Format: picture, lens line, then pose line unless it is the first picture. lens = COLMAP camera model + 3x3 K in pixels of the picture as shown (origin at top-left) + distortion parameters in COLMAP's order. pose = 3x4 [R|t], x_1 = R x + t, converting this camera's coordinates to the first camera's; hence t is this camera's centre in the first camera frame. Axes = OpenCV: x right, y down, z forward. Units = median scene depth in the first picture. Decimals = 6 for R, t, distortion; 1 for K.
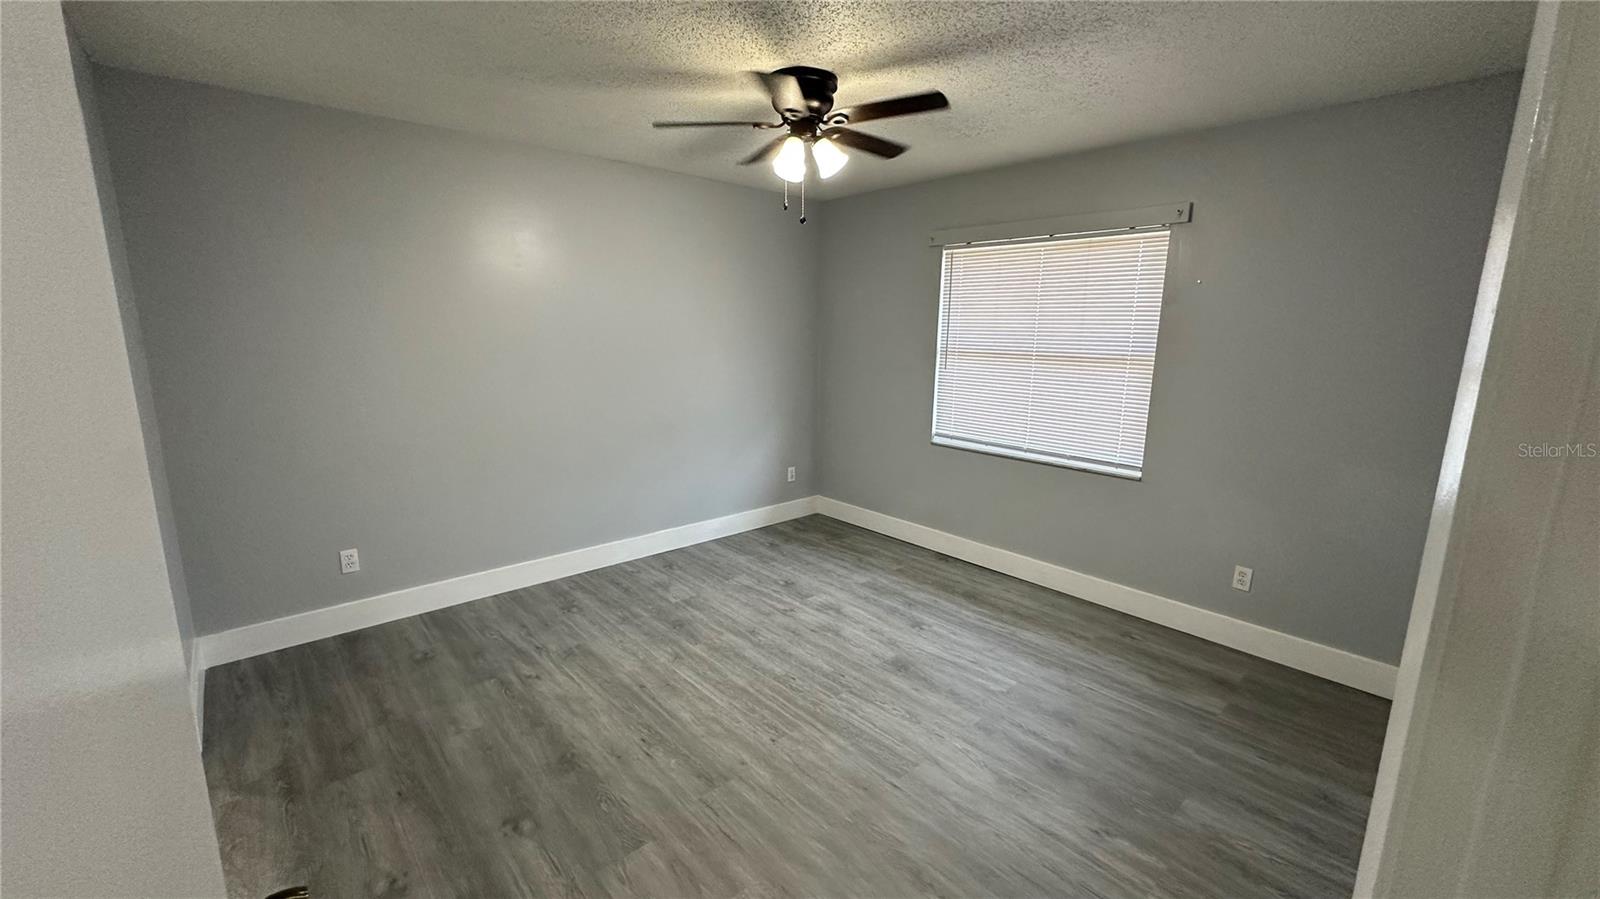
lens RADIAL K [[639.7, 0, 803.2], [0, 639.7, 445.9], [0, 0, 1]] dist [-0.001823, 0.000437]
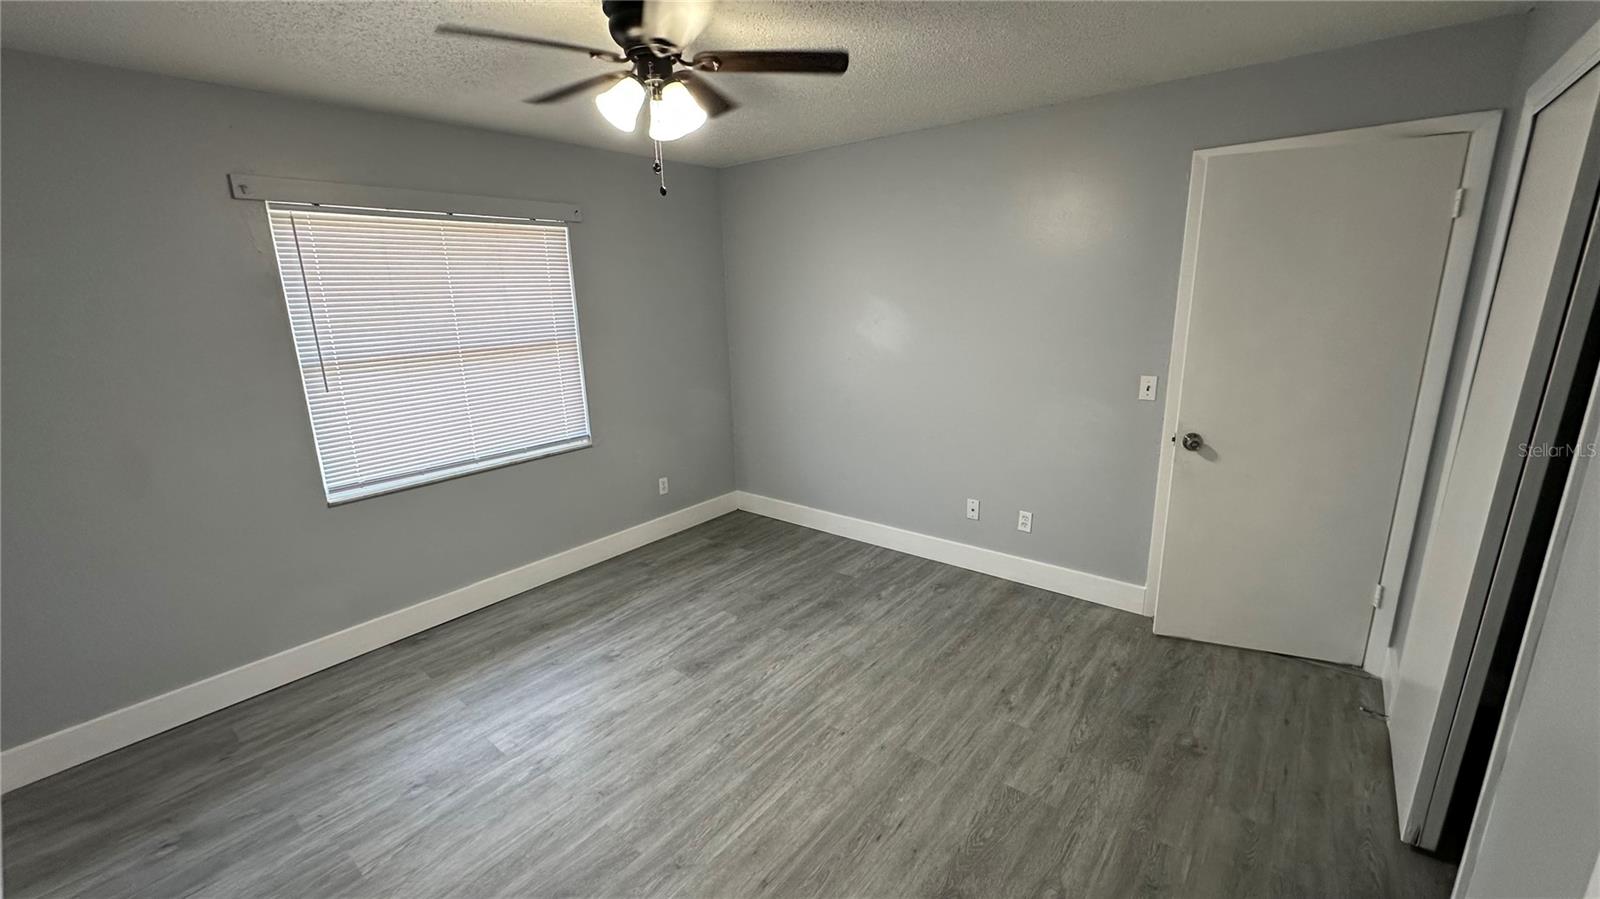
lens RADIAL K [[639.7, 0, 803.2], [0, 639.7, 445.9], [0, 0, 1]] dist [-0.001823, 0.000437]
pose [[-0.148330, -0.244651, 0.958198, -0.723930], [0.211812, 0.938572, 0.272429, -0.204816], [-0.965989, 0.243367, -0.087398, 0.841289]]
